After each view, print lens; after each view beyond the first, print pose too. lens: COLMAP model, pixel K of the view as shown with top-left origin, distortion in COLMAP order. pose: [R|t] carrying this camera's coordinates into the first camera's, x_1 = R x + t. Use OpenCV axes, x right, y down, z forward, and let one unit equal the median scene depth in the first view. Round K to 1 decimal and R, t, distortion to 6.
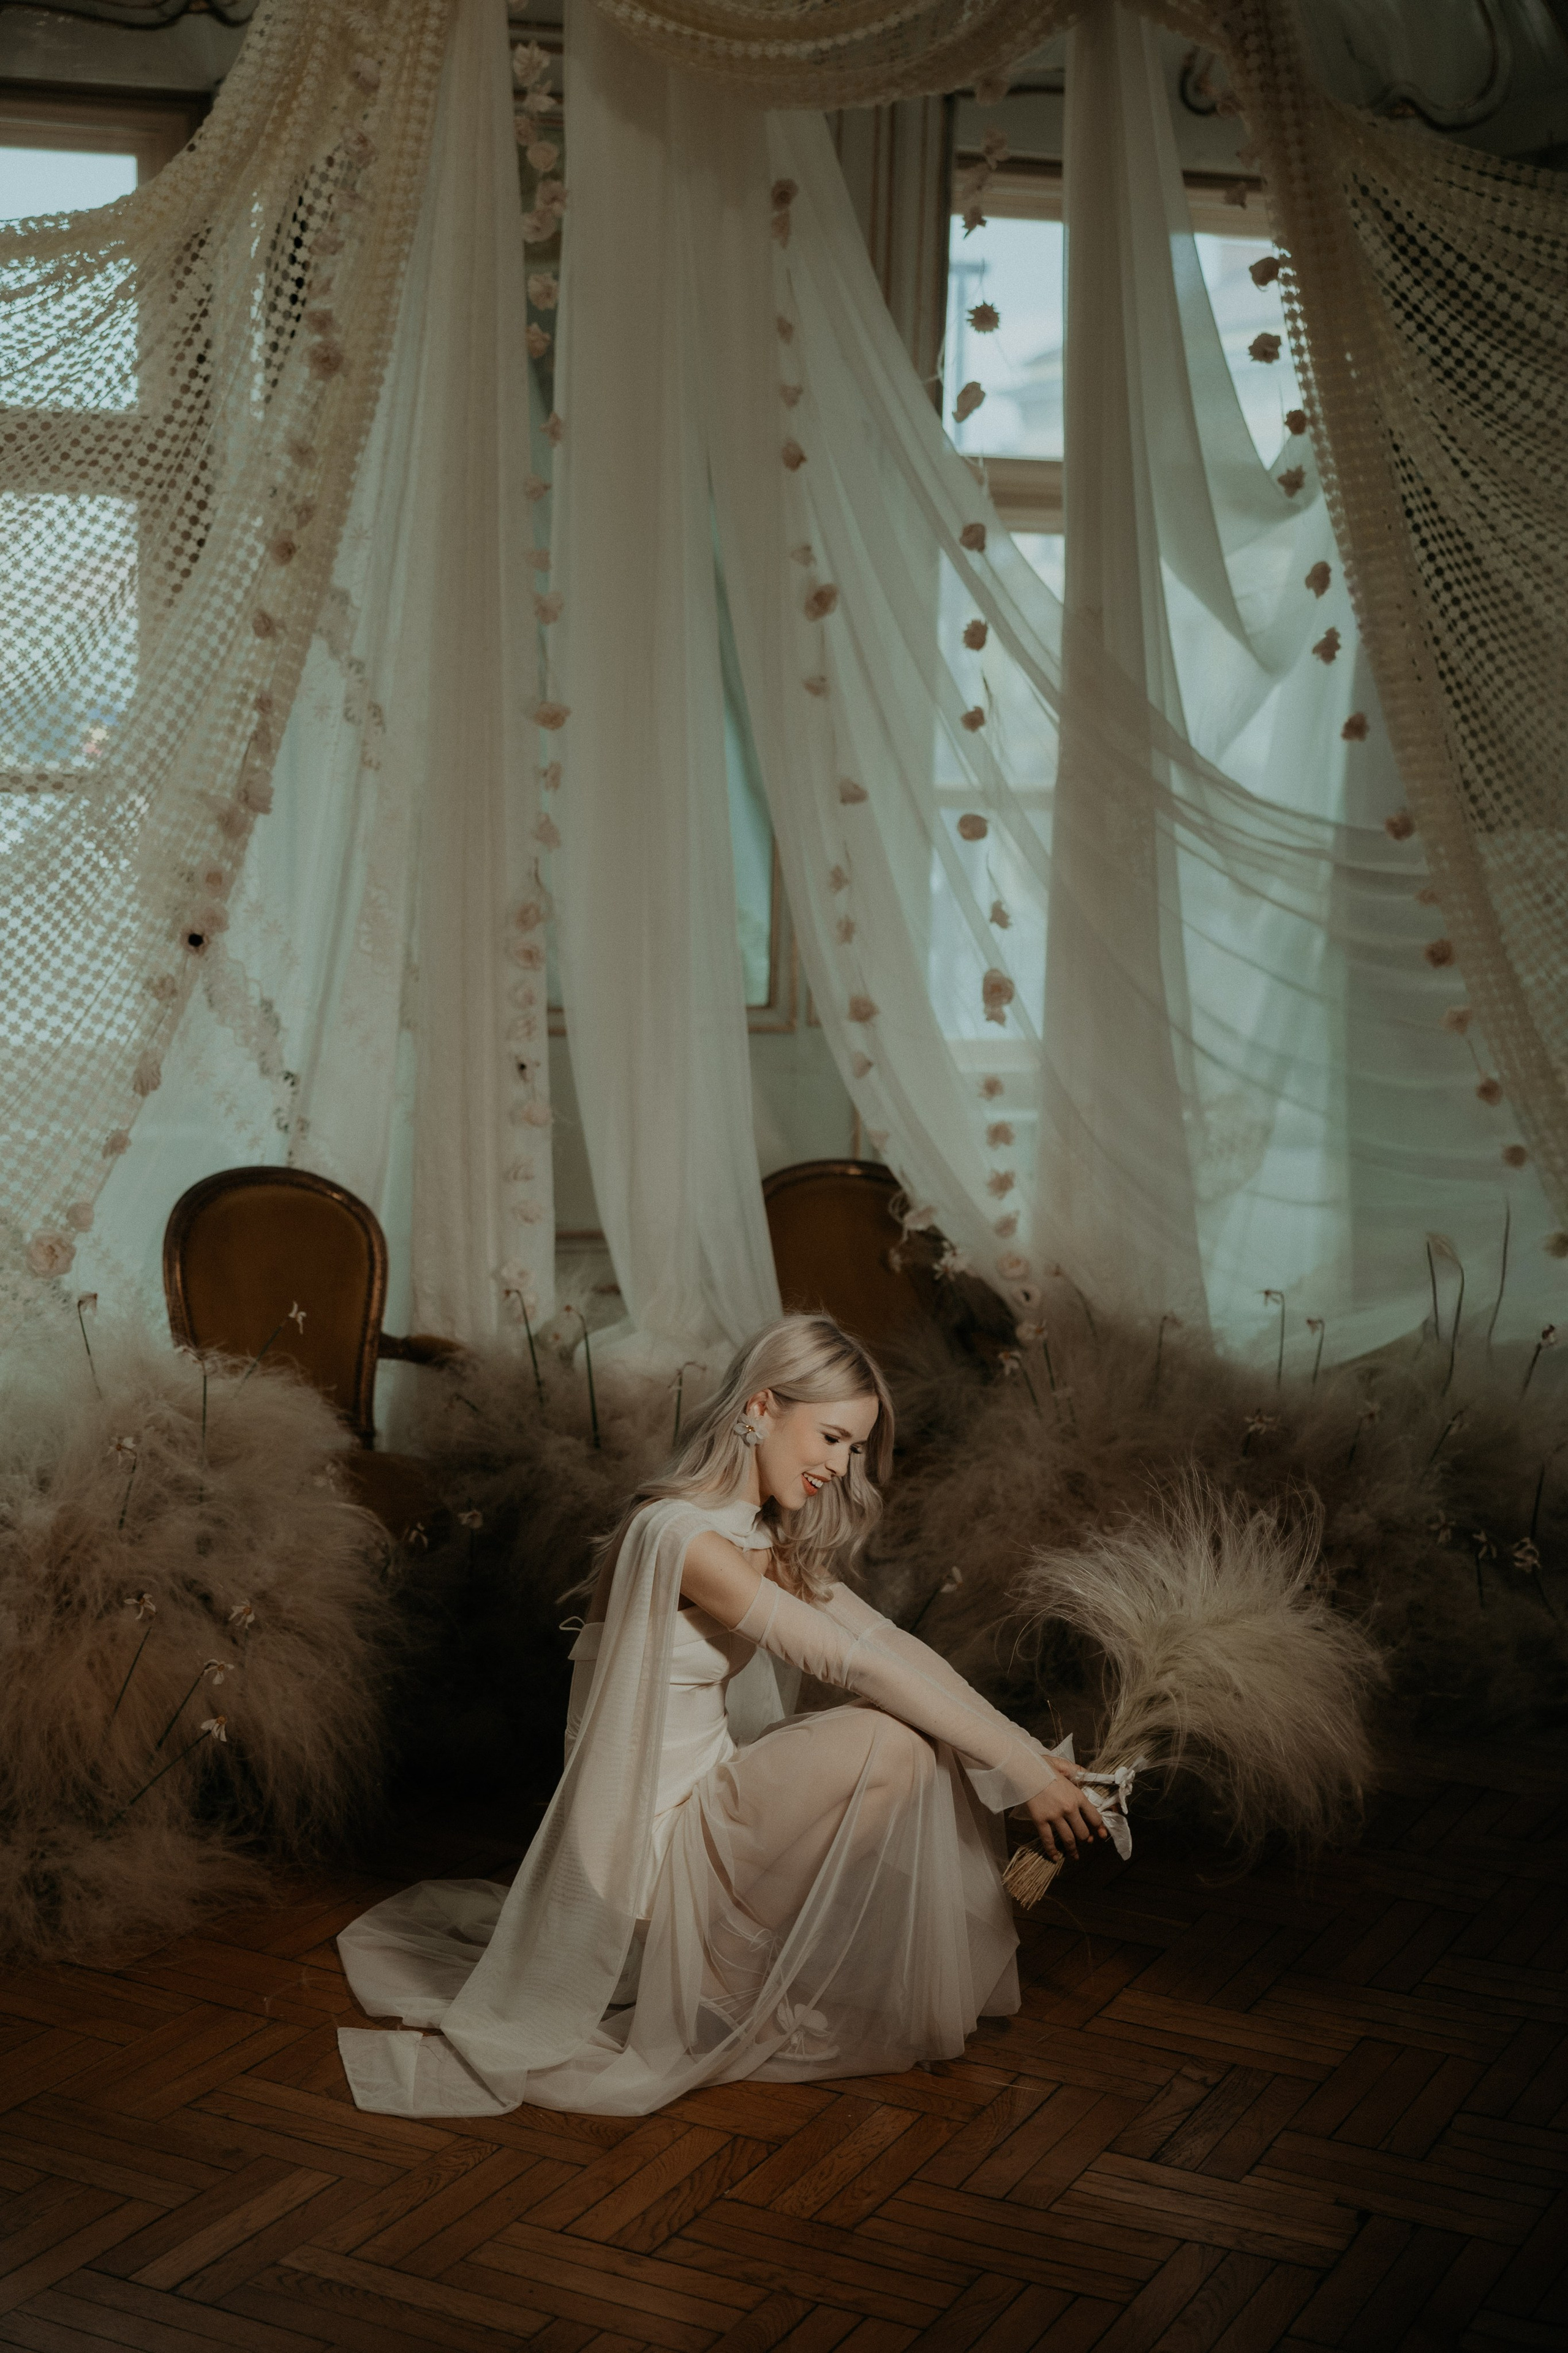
lens RADIAL K [[3134.2, 0, 784.0], [0, 3134.2, 1176.5], [0, 0, 1]] dist [-0.003482, -0.006826]
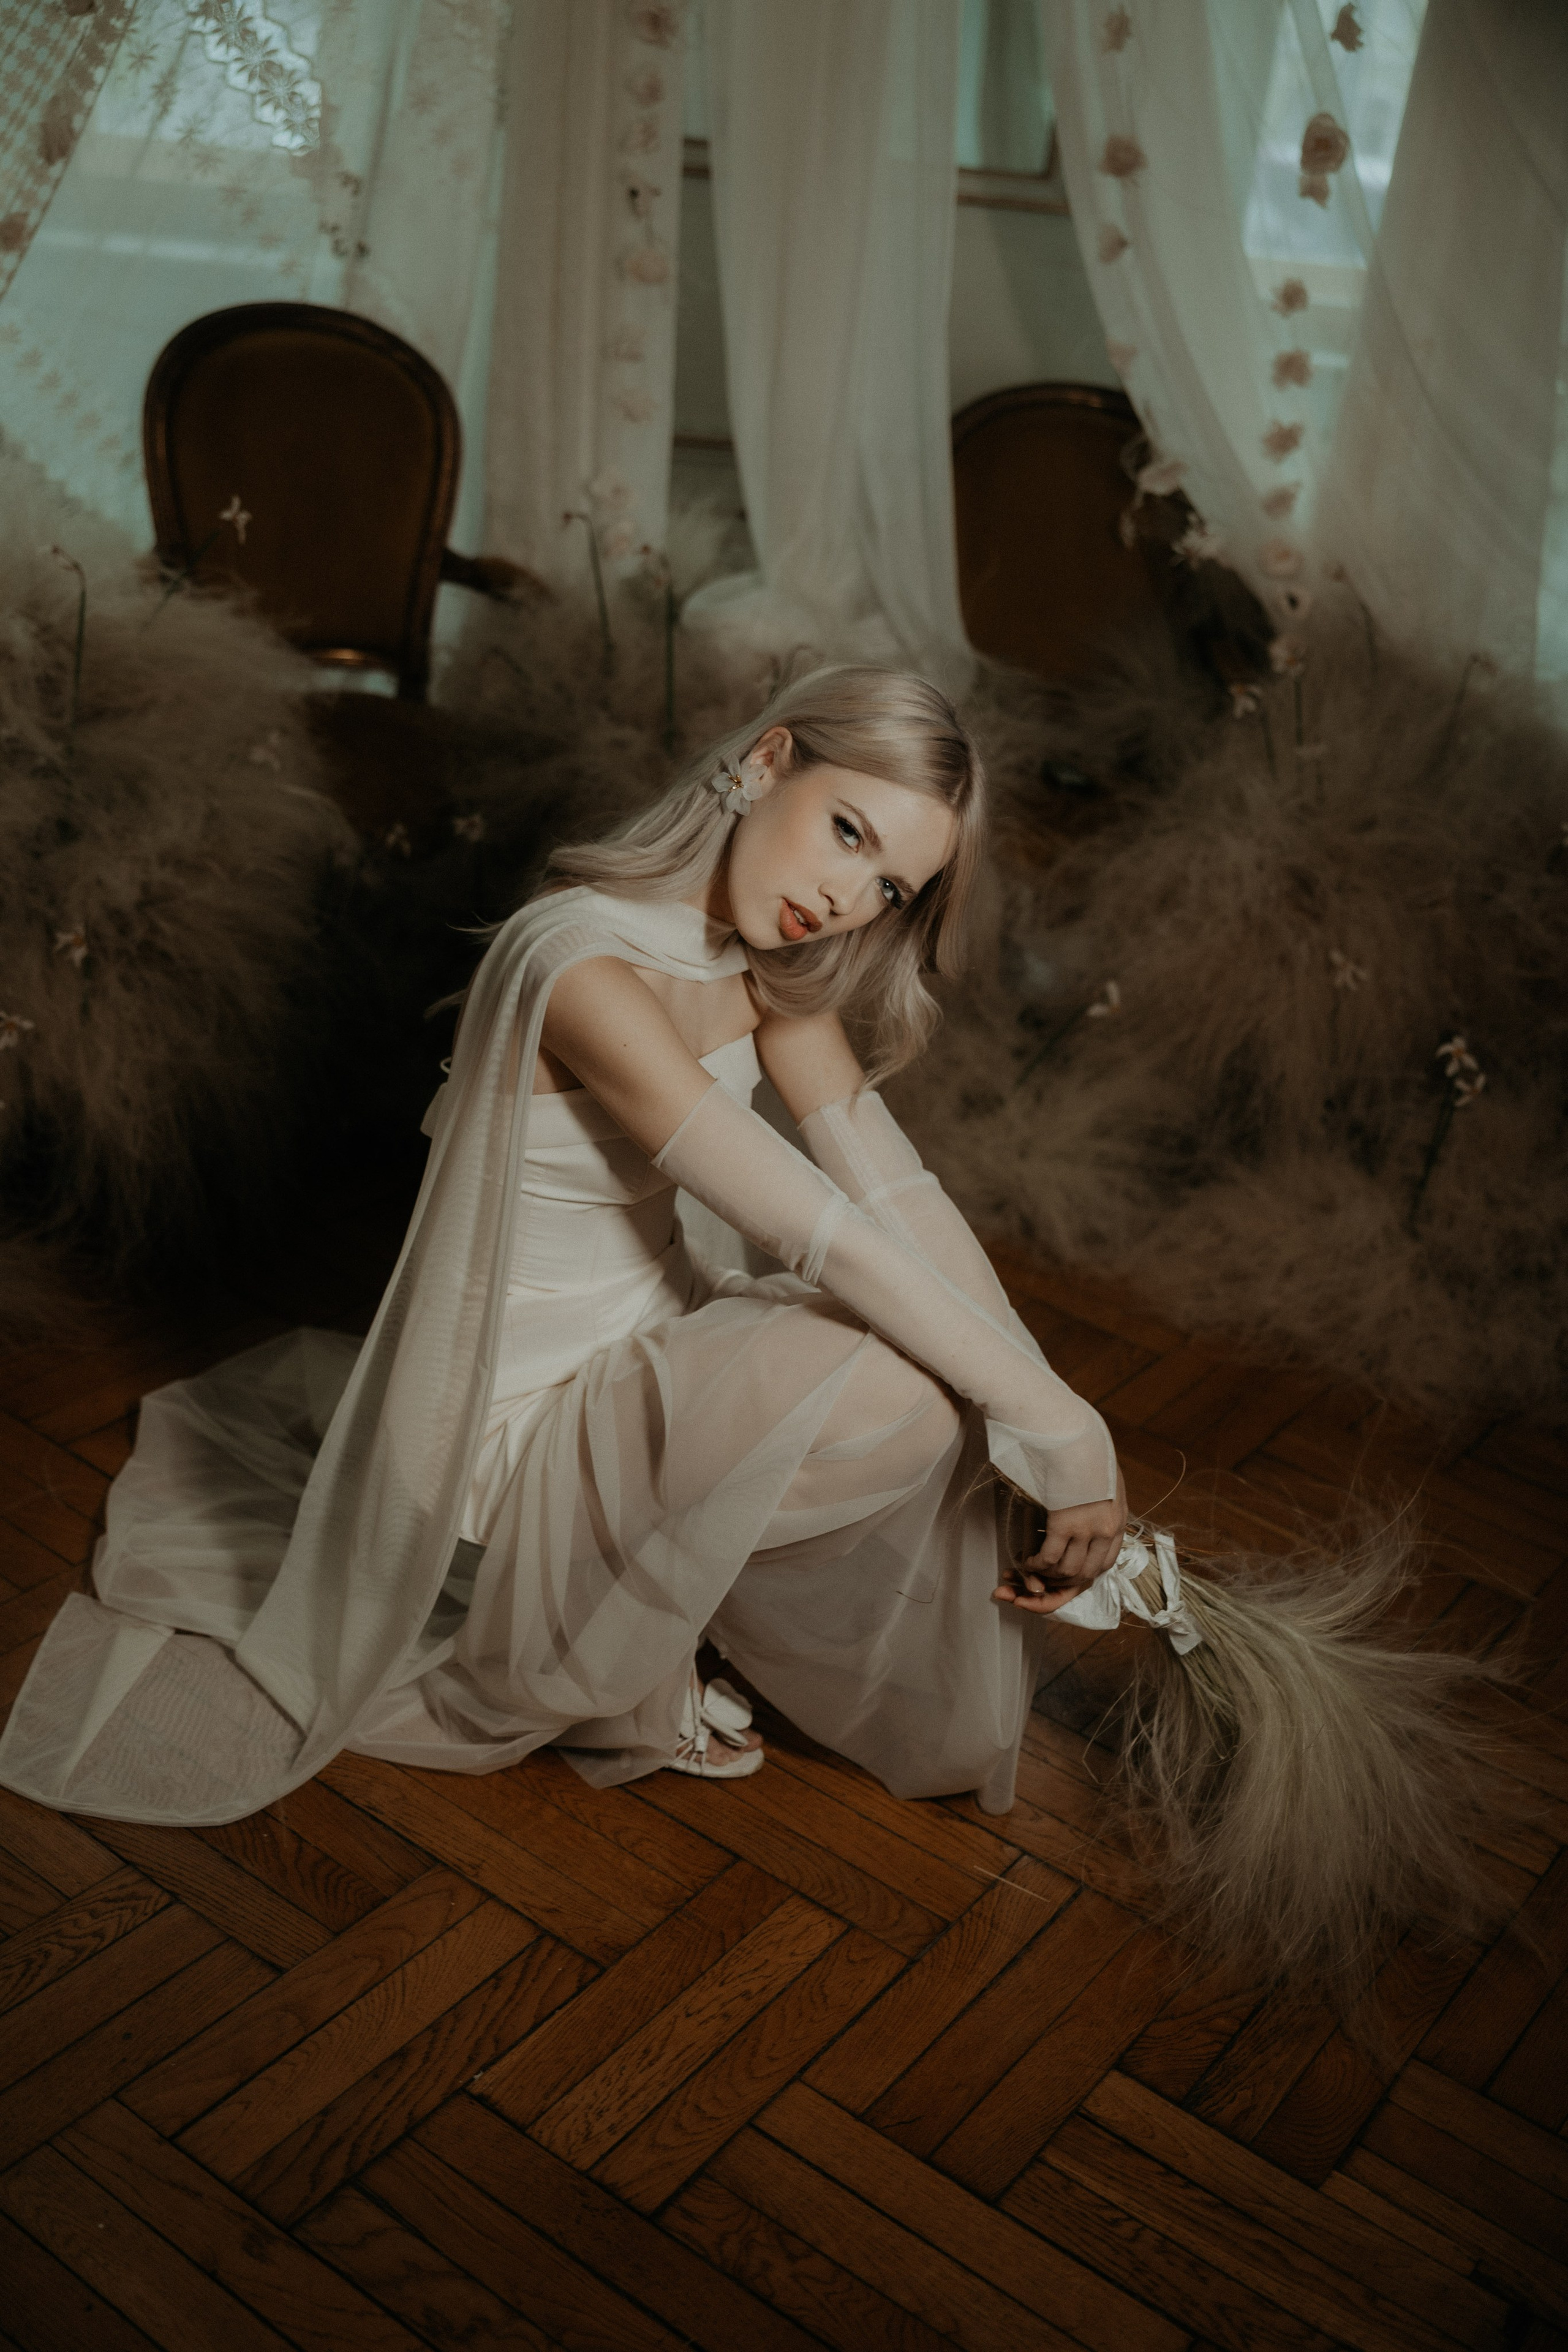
lens RADIAL K [[2429.2, 0, 784.0], [0, 2429.2, 1176.0], [0, 0, 1]] dist [-0.000619, 0.031749]
pose [[0.982125, 0.150486, -0.113065, 0.046470], [-0.108849, 0.944124, 0.311099, 0.000506], [0.153563, -0.293231, 0.943628, 0.413484]]
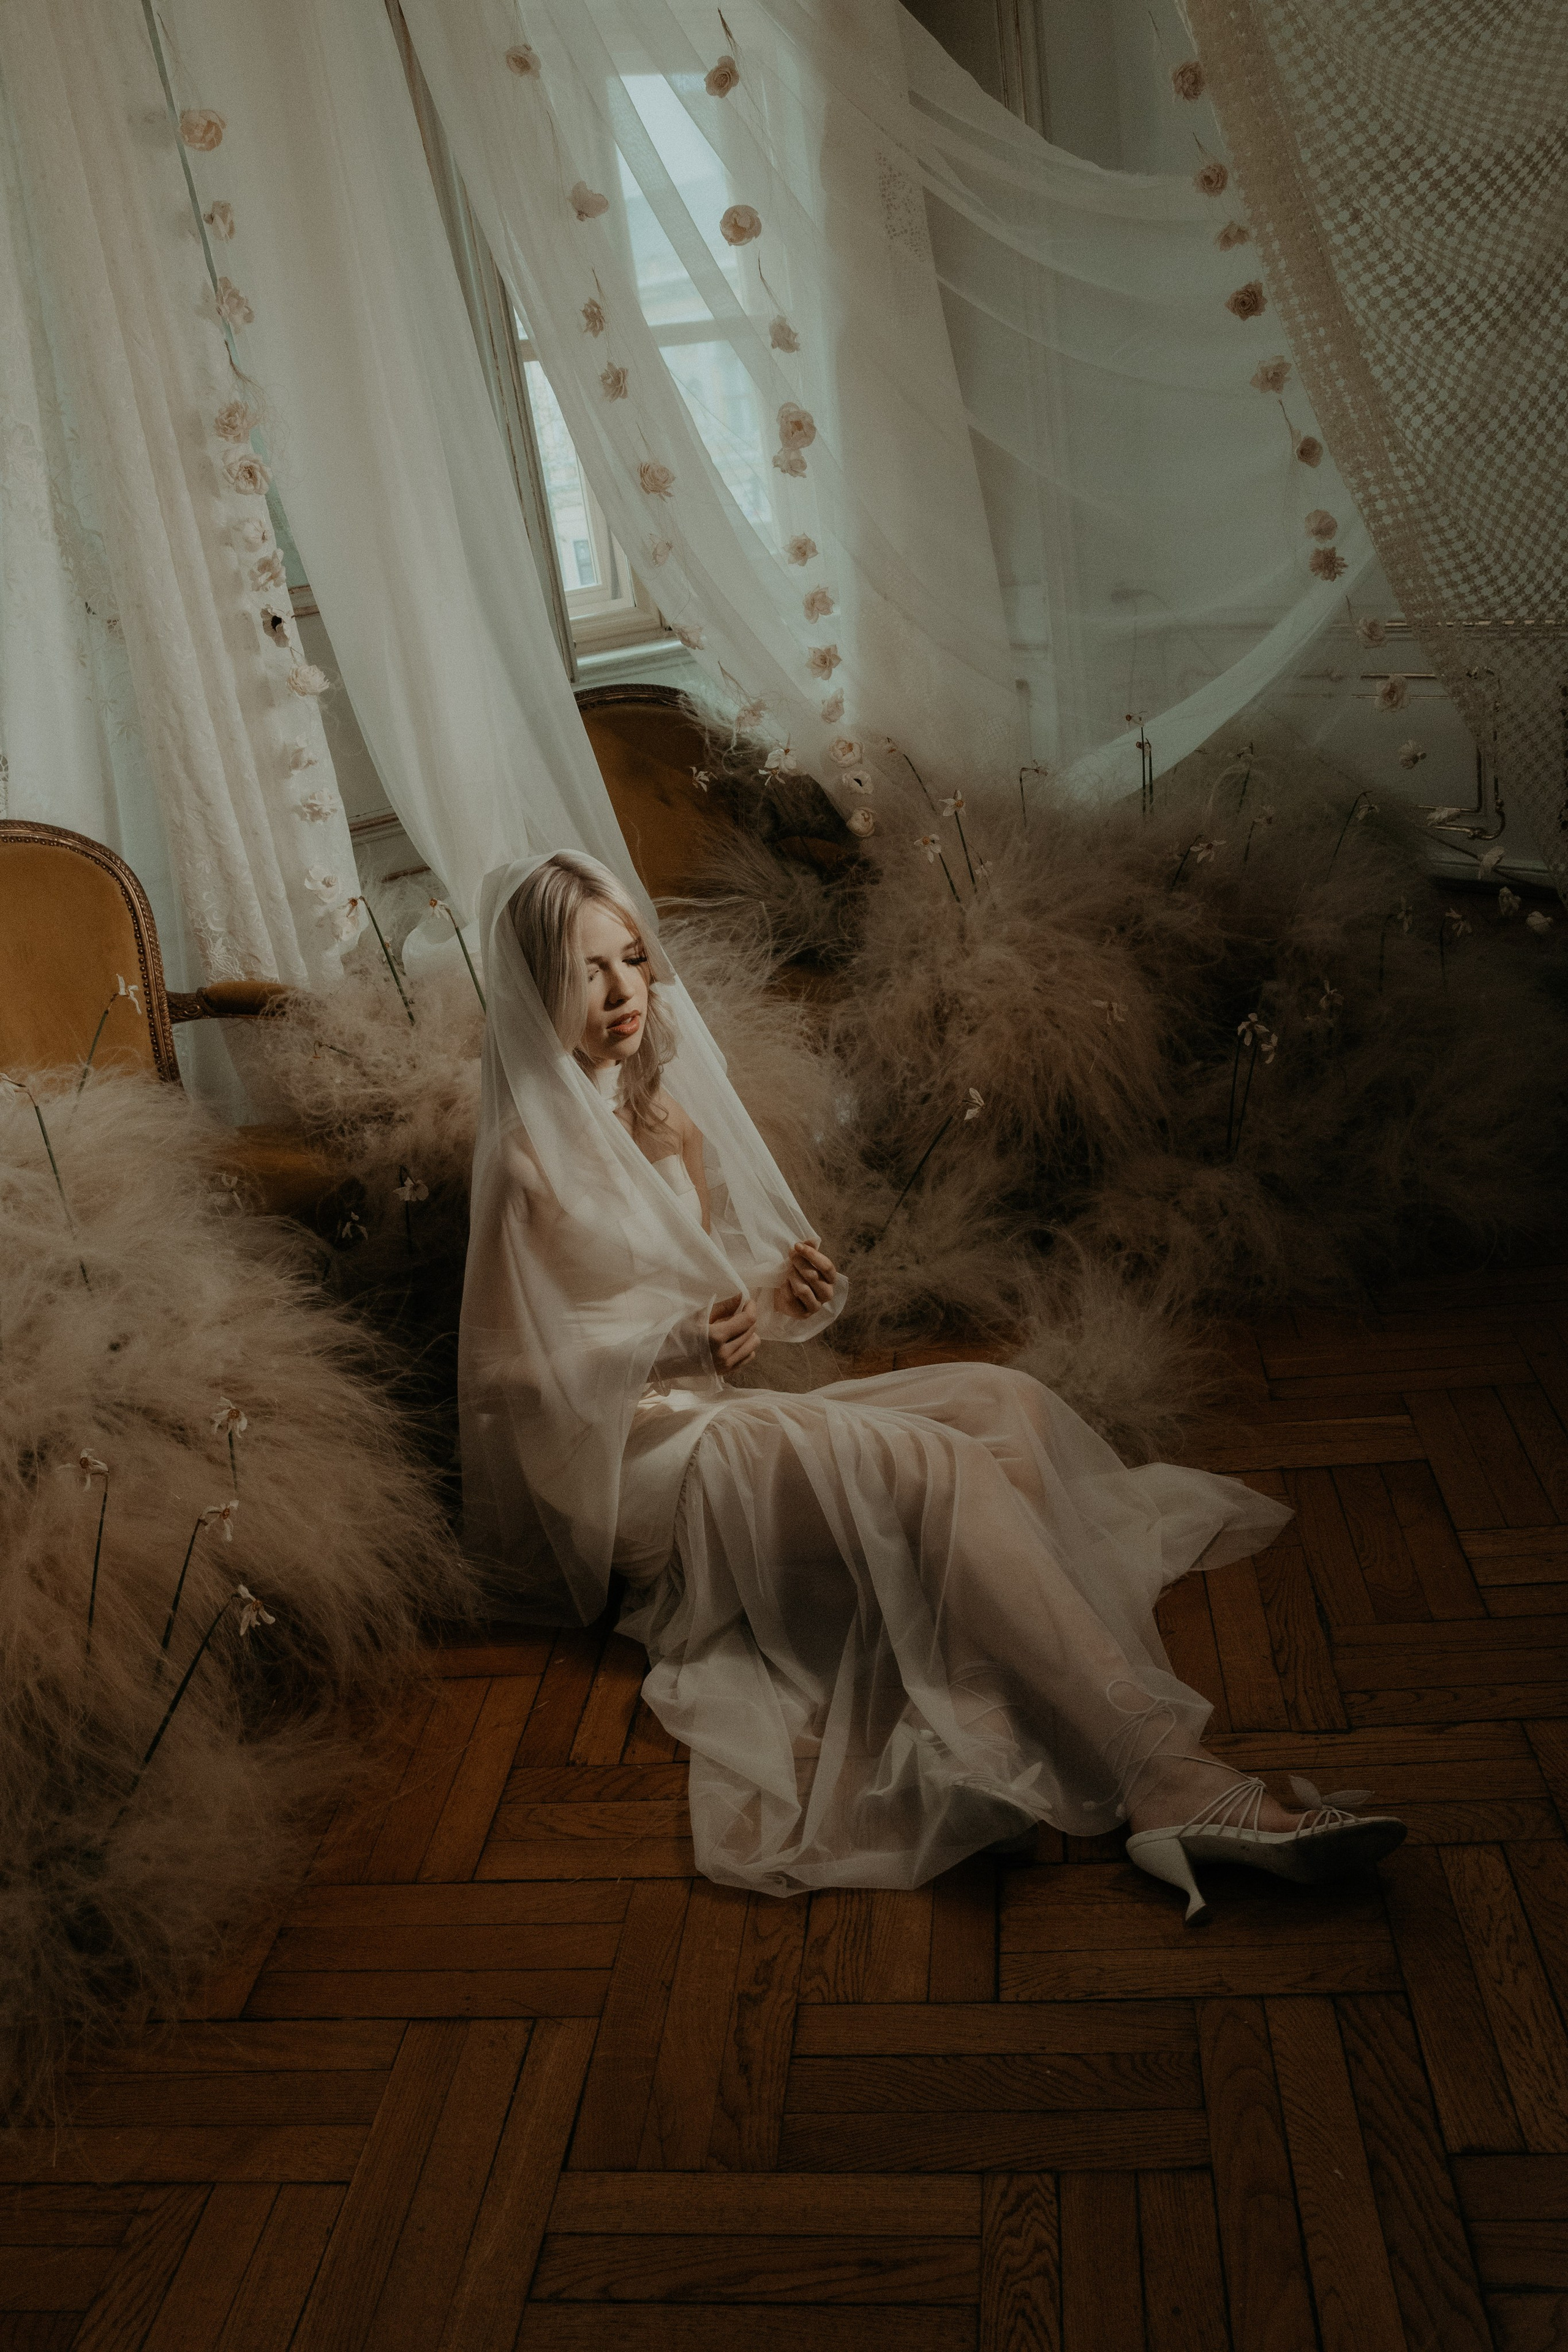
lens RADIAL K [[1900.7, 0, 784.0], [0, 1900.7, 1176.0], [0, 0, 1]] dist [-0.005321, 0.006134]
pose [[0.923338, -0.270753, 0.272285, -0.132335], [0.209879, 0.949657, 0.232598, 0.013491], [-0.321555, -0.157620, 0.933680, 0.483929]]
